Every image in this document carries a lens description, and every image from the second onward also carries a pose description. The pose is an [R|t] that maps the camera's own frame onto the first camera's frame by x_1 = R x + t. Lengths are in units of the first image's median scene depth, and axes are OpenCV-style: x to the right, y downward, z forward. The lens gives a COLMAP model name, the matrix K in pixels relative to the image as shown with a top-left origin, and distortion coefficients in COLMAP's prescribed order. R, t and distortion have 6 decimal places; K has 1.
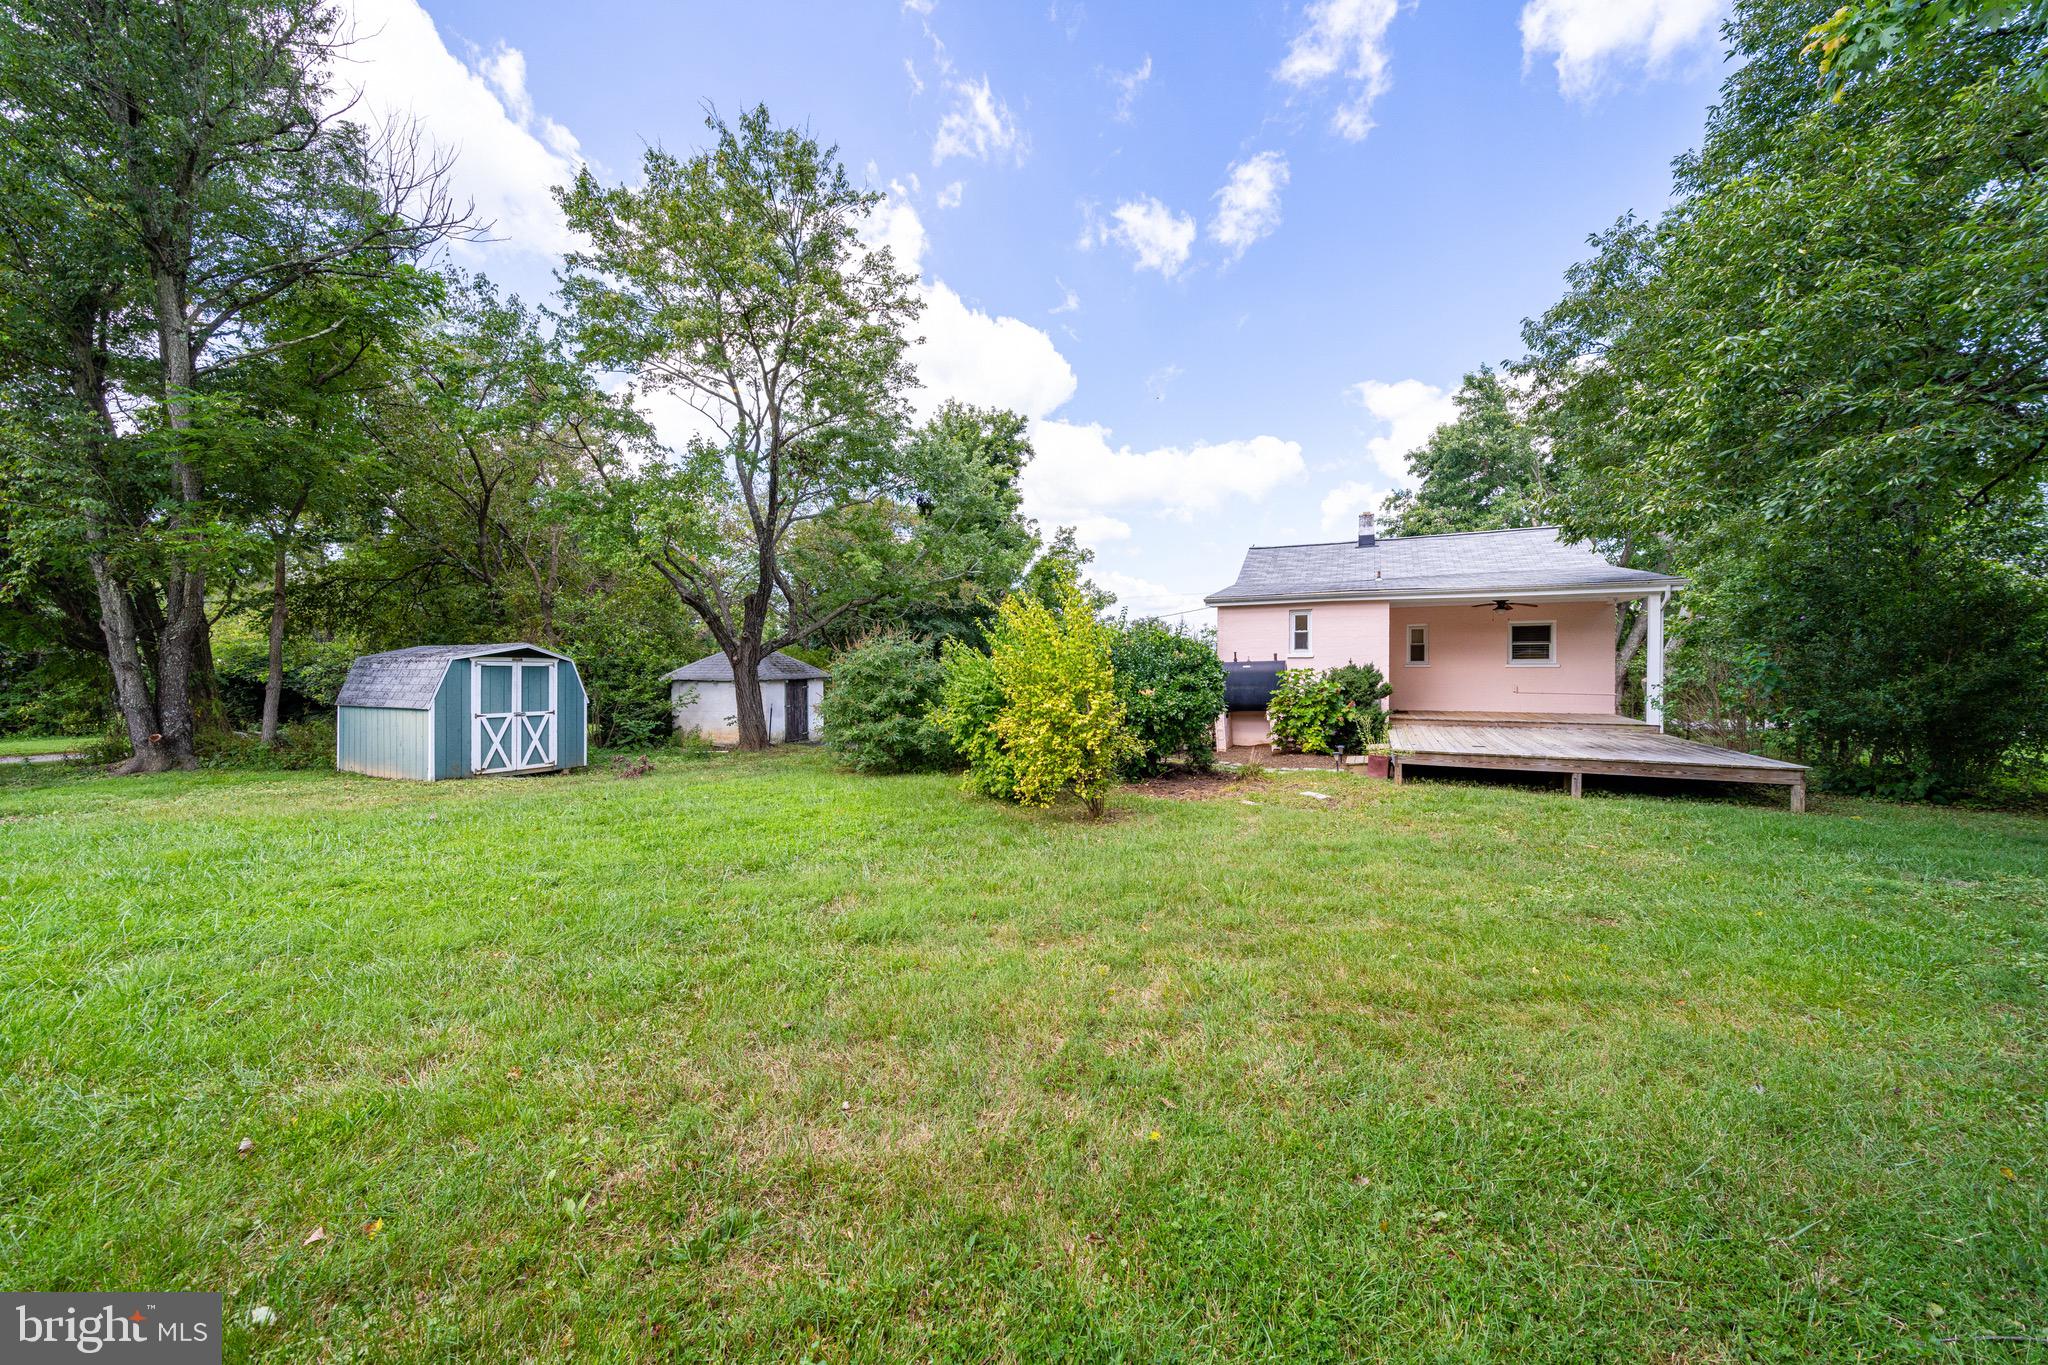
lens RADIAL K [[707.3, 0, 1018.8], [0, 707.3, 679.9], [0, 0, 1]] dist [-0.005457, 0.000198]
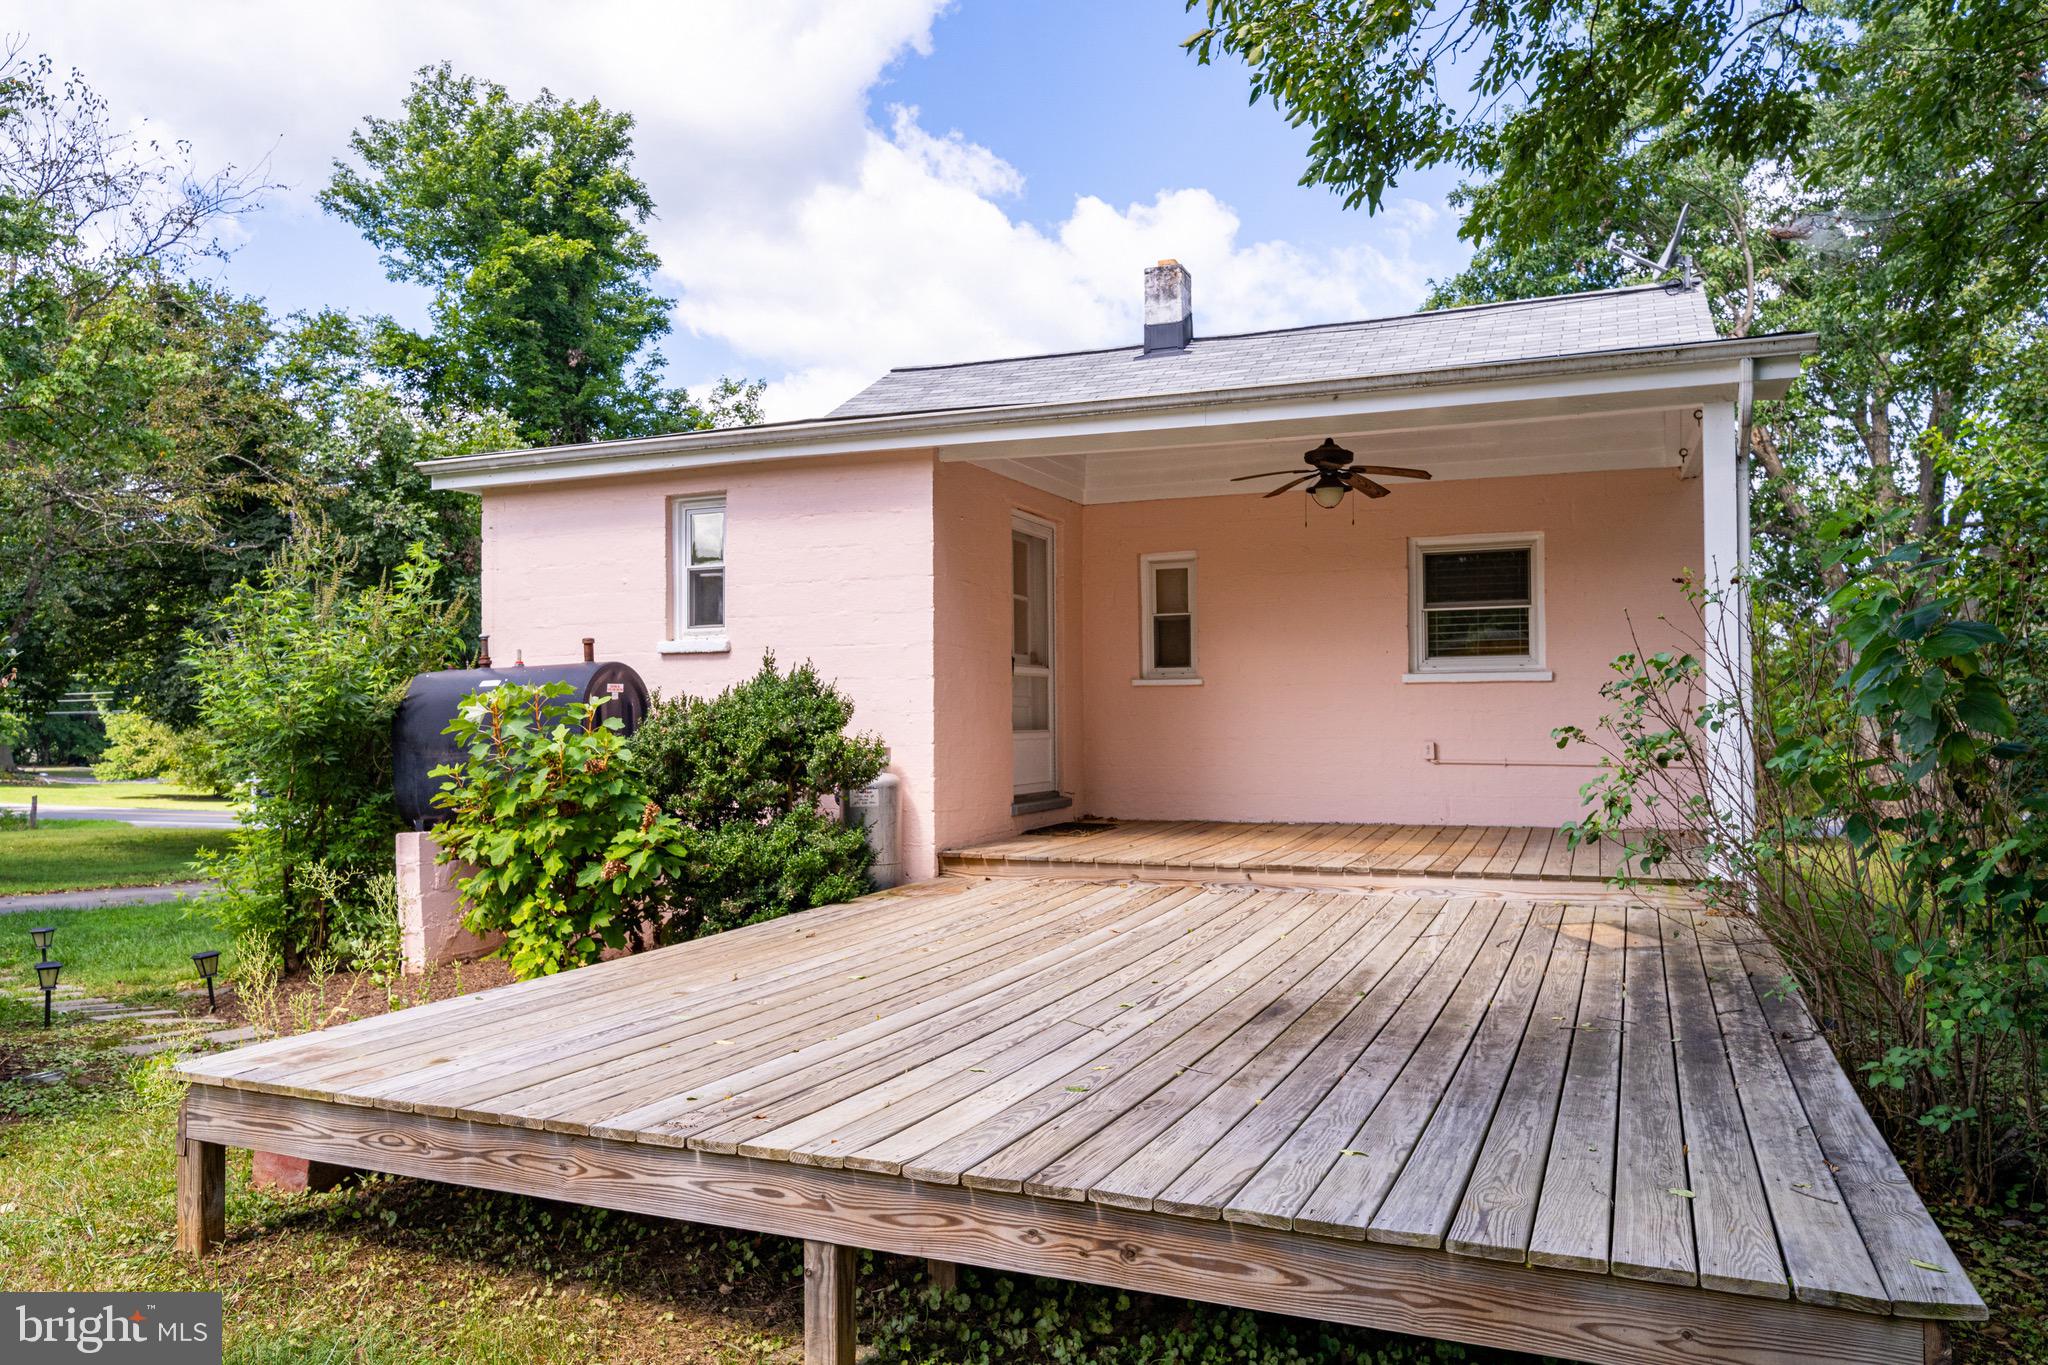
lens RADIAL K [[1374.8, 0, 1067.7], [0, 1374.8, 727.2], [0, 0, 1]] dist [-0.008015, 0.000838]
pose [[0.997075, -0.009855, 0.075786, 0.618535], [0.010487, 0.999913, -0.007948, 0.007512], [-0.075702, 0.008719, 0.997092, 0.493139]]
